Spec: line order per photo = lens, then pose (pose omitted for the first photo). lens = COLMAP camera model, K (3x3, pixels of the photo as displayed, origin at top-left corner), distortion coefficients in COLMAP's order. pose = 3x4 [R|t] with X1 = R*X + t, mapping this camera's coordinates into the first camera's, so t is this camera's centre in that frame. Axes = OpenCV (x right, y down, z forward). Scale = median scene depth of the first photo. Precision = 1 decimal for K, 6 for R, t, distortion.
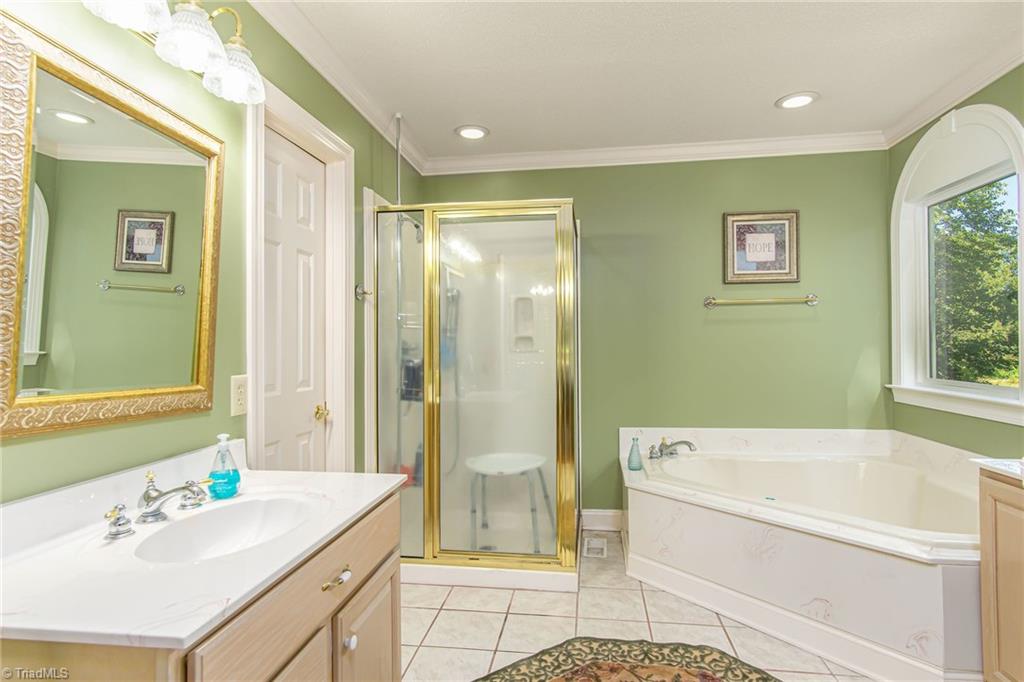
lens RADIAL K [[544.5, 0, 518.5], [0, 544.5, 333.9], [0, 0, 1]] dist [0.007987, 0.002536]
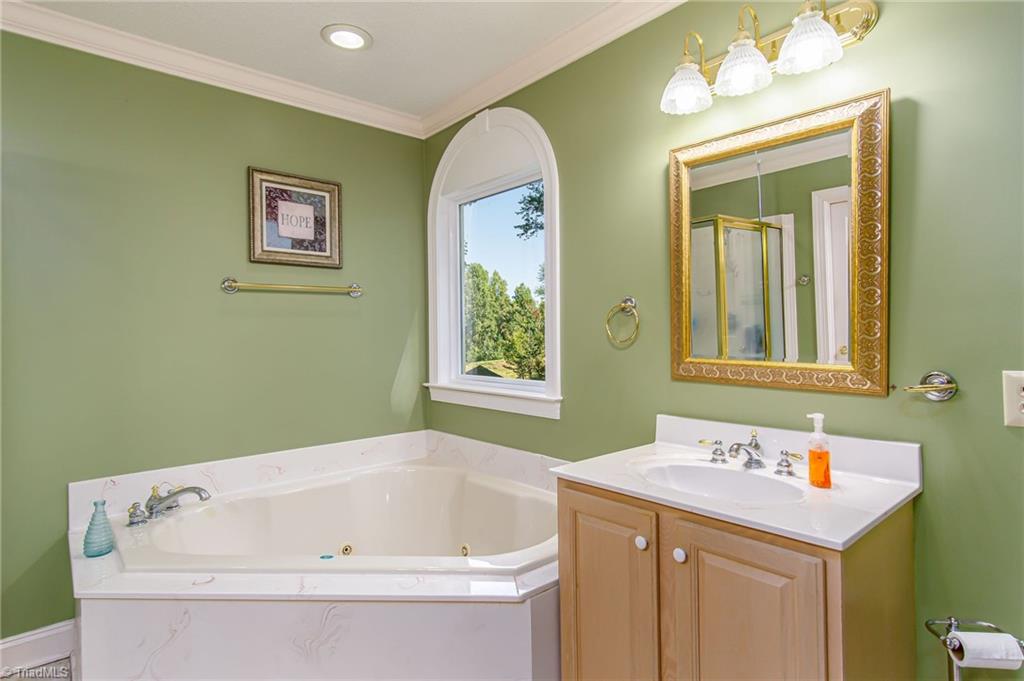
lens RADIAL K [[544.5, 0, 516.5], [0, 544.5, 341.4], [0, 0, 1]] dist [0.007987, 0.002536]
pose [[0.664761, -0.005836, 0.747033, 0.064511], [-0.008096, 0.999854, 0.015015, 0.003211], [-0.747012, -0.016029, 0.664617, 0.239413]]
